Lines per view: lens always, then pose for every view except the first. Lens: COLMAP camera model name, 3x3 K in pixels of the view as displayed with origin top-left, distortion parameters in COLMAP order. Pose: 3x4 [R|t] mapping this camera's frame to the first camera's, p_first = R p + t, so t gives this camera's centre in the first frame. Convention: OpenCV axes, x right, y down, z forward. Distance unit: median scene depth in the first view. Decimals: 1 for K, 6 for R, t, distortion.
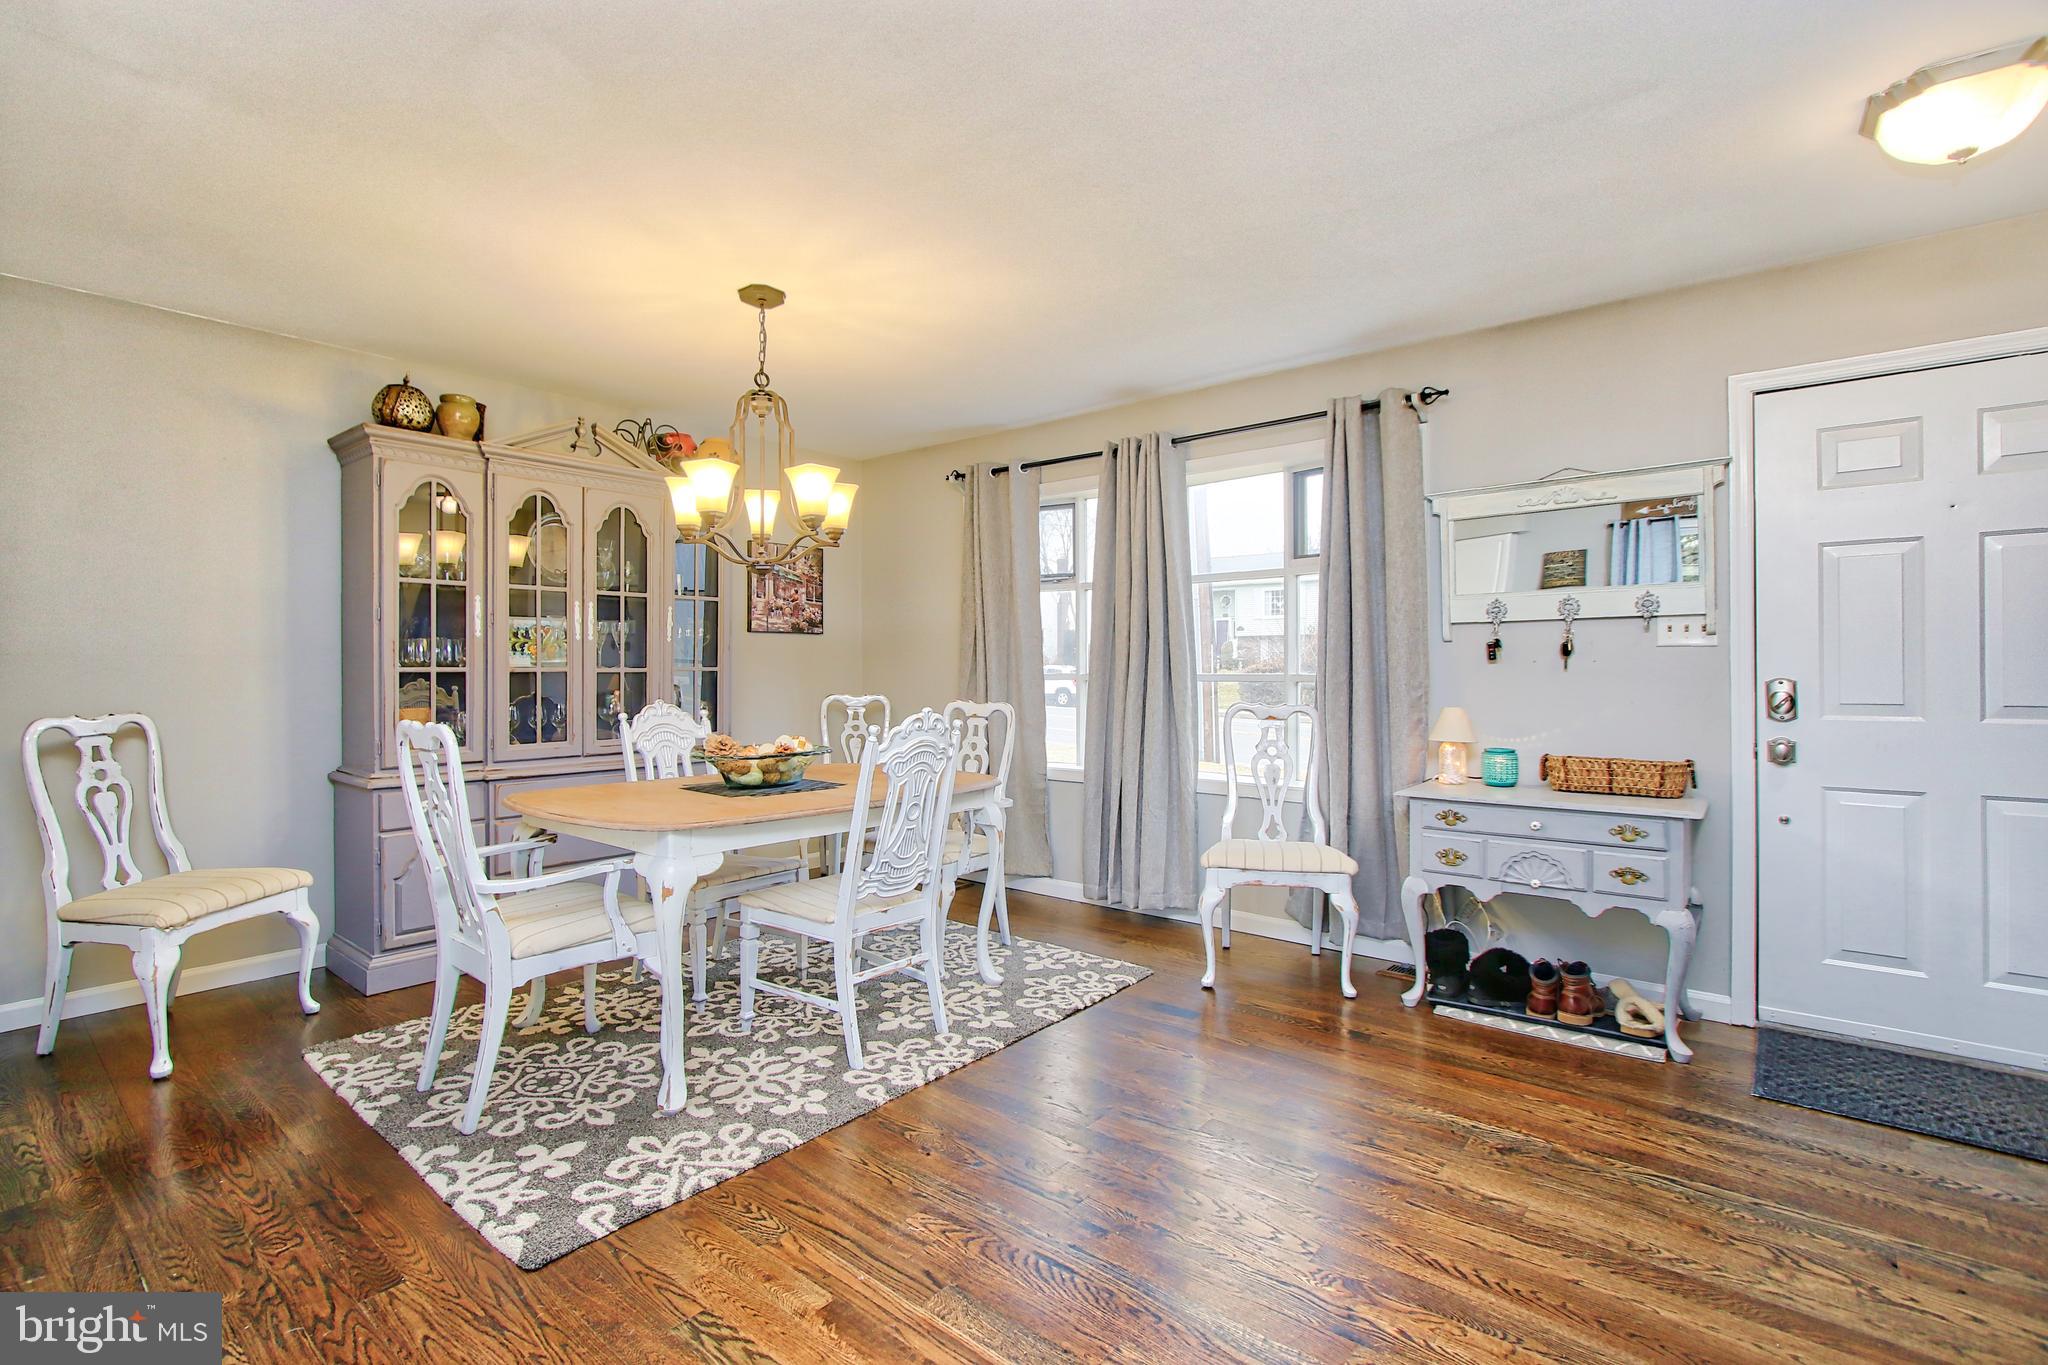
lens RADIAL K [[937.8, 0, 1021.9], [0, 937.8, 668.5], [0, 0, 1]] dist [-0.019086, 0.001863]
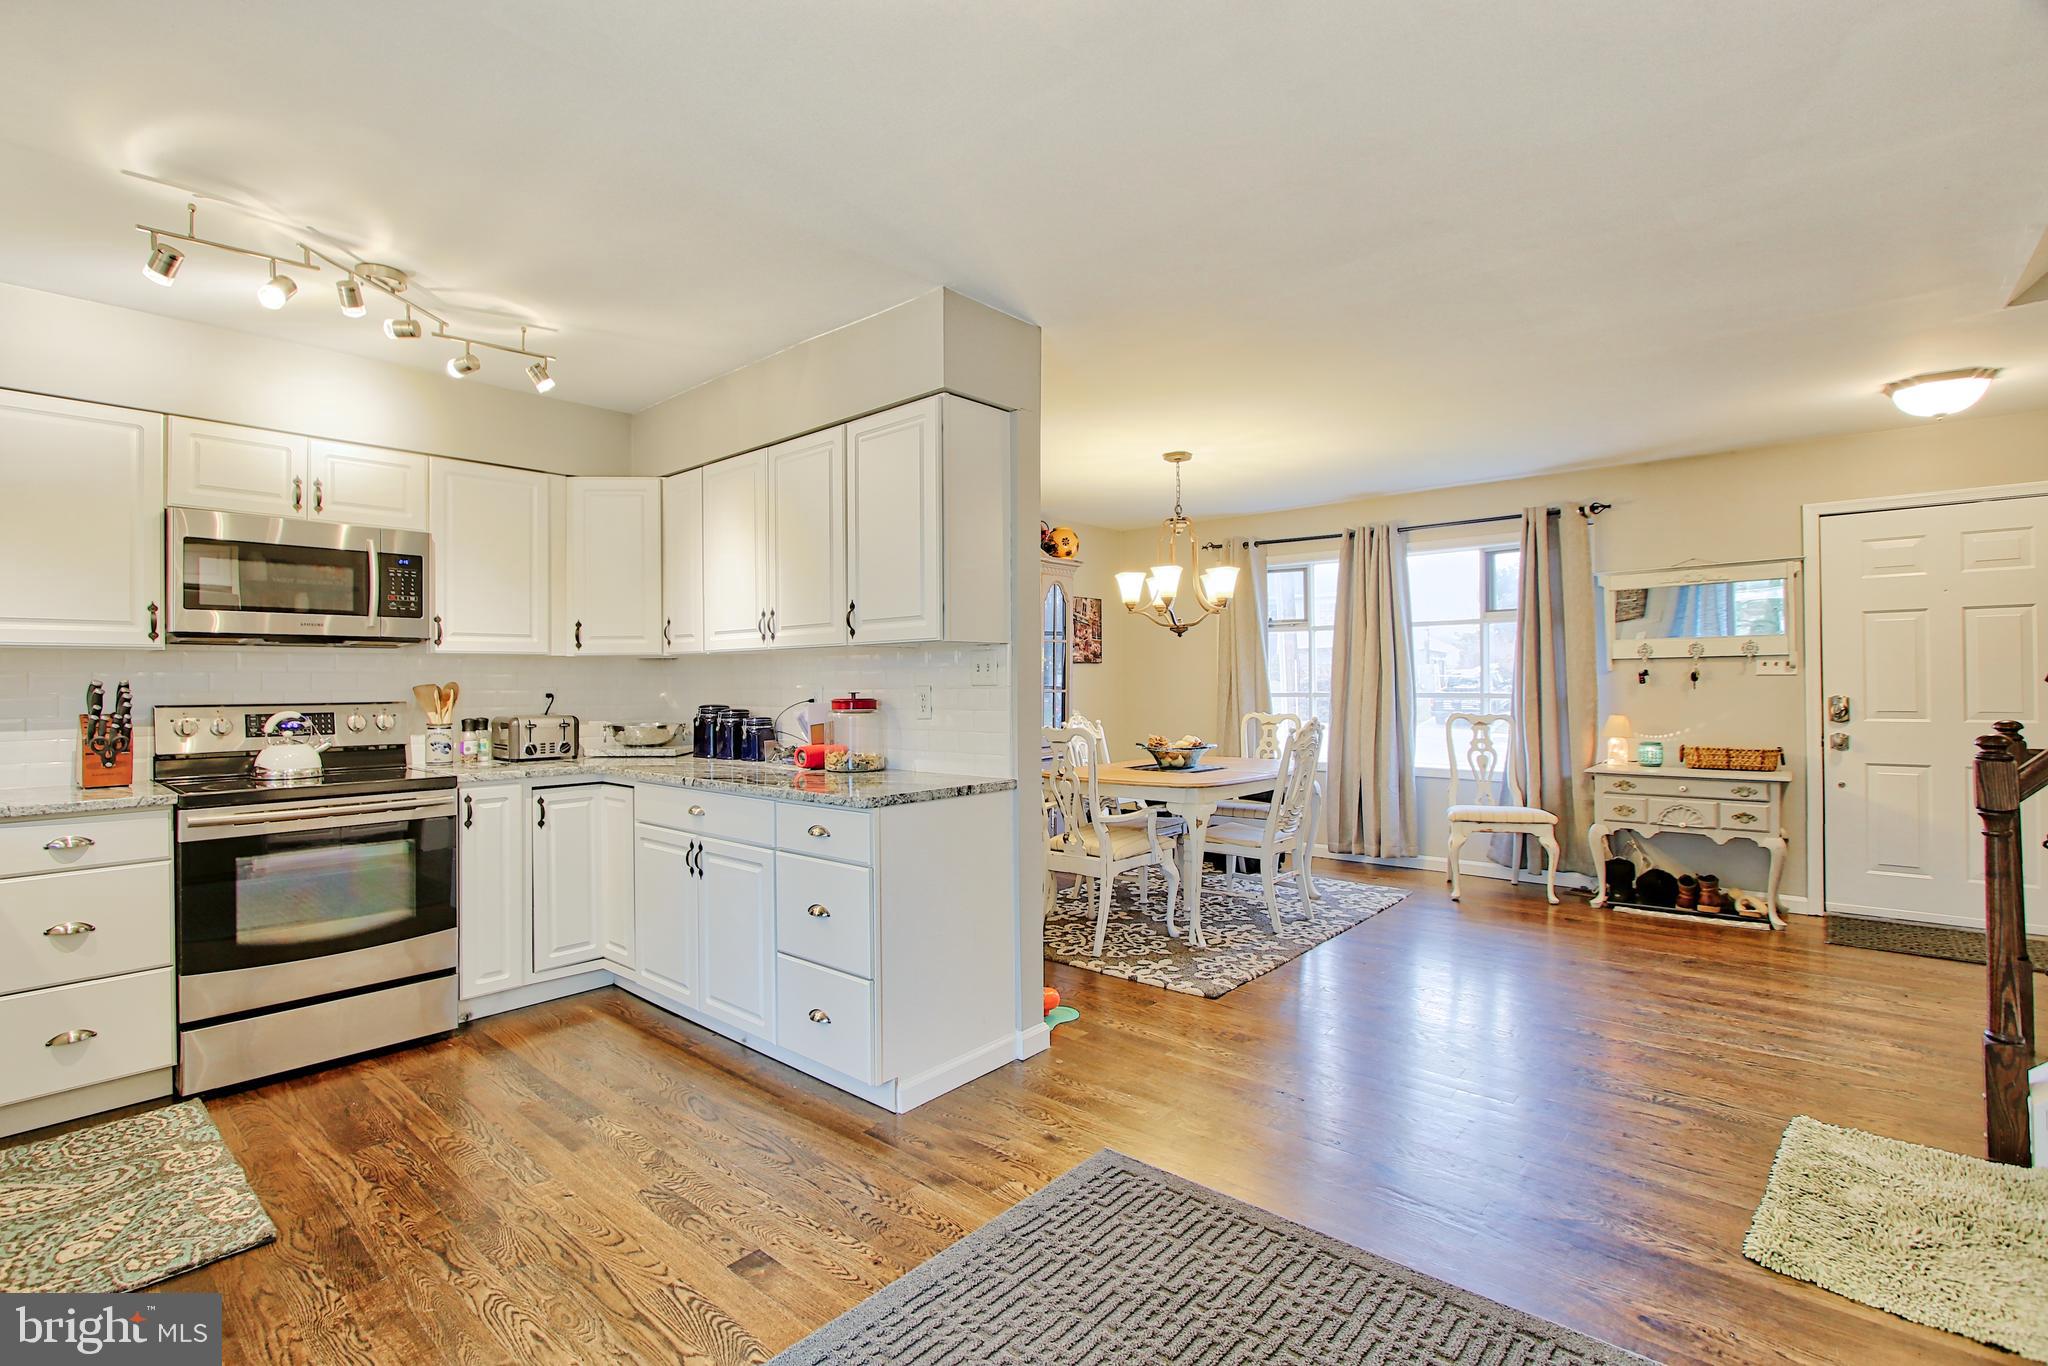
lens RADIAL K [[937.8, 0, 1015.1], [0, 937.8, 676.7], [0, 0, 1]] dist [-0.019086, 0.001863]
pose [[0.999472, -0.006643, -0.031807, -0.527146], [0.006580, 0.999976, -0.002095, -0.027285], [0.031821, 0.001884, 0.999492, -0.613826]]
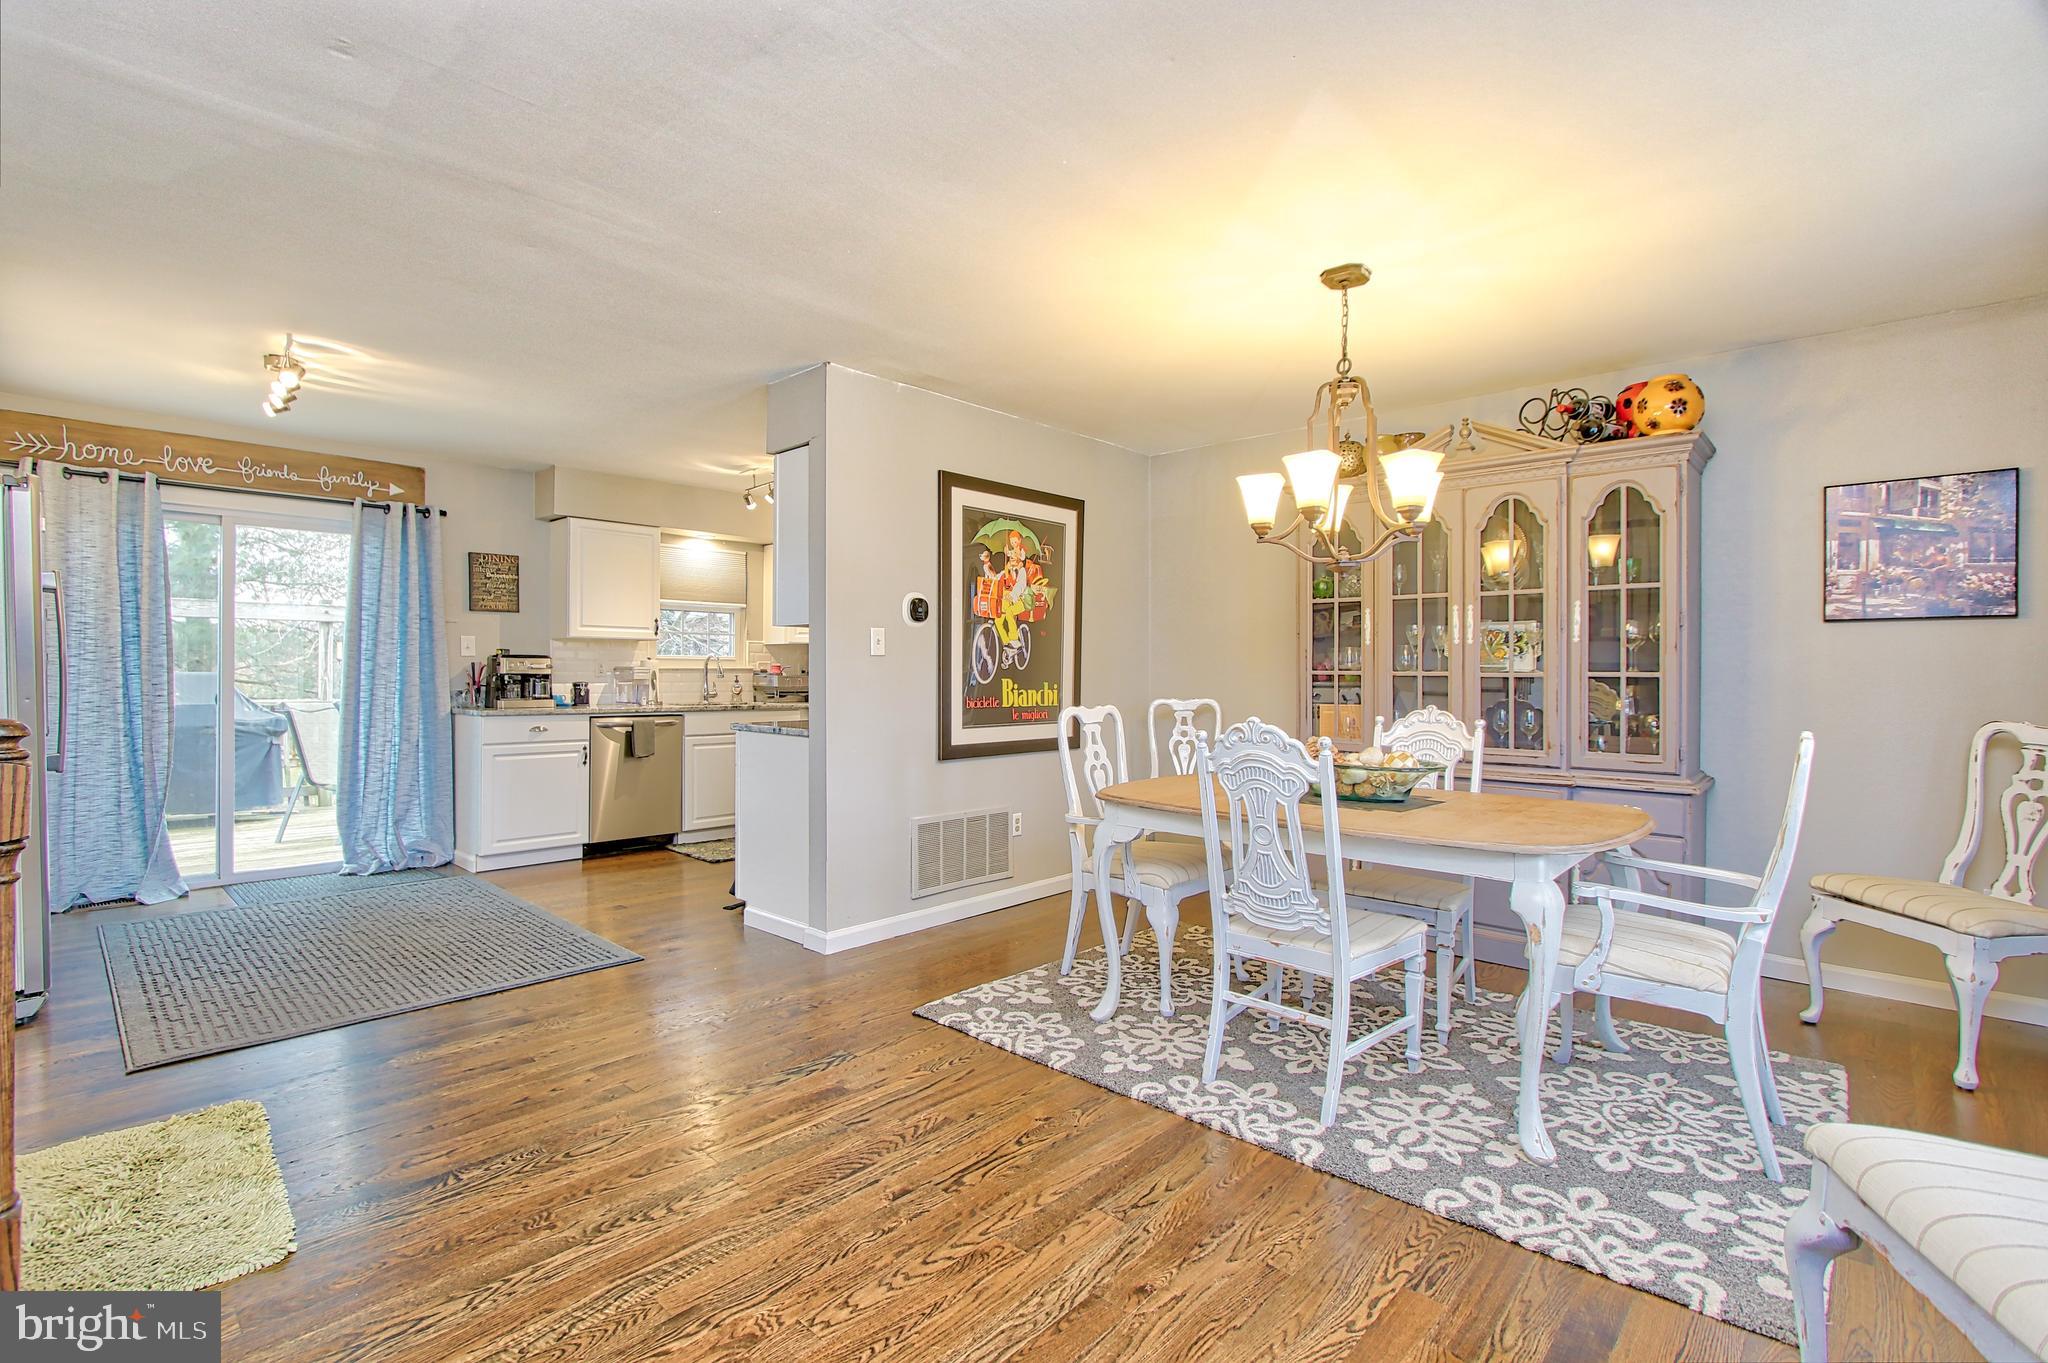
lens RADIAL K [[937.8, 0, 987.8], [0, 937.8, 667.9], [0, 0, 1]] dist [-0.019086, 0.001863]
pose [[-0.077509, -0.000360, -0.996992, 0.727914], [-0.003973, 0.999992, -0.000052, -0.004528], [0.996984, 0.003957, -0.077510, 0.753439]]
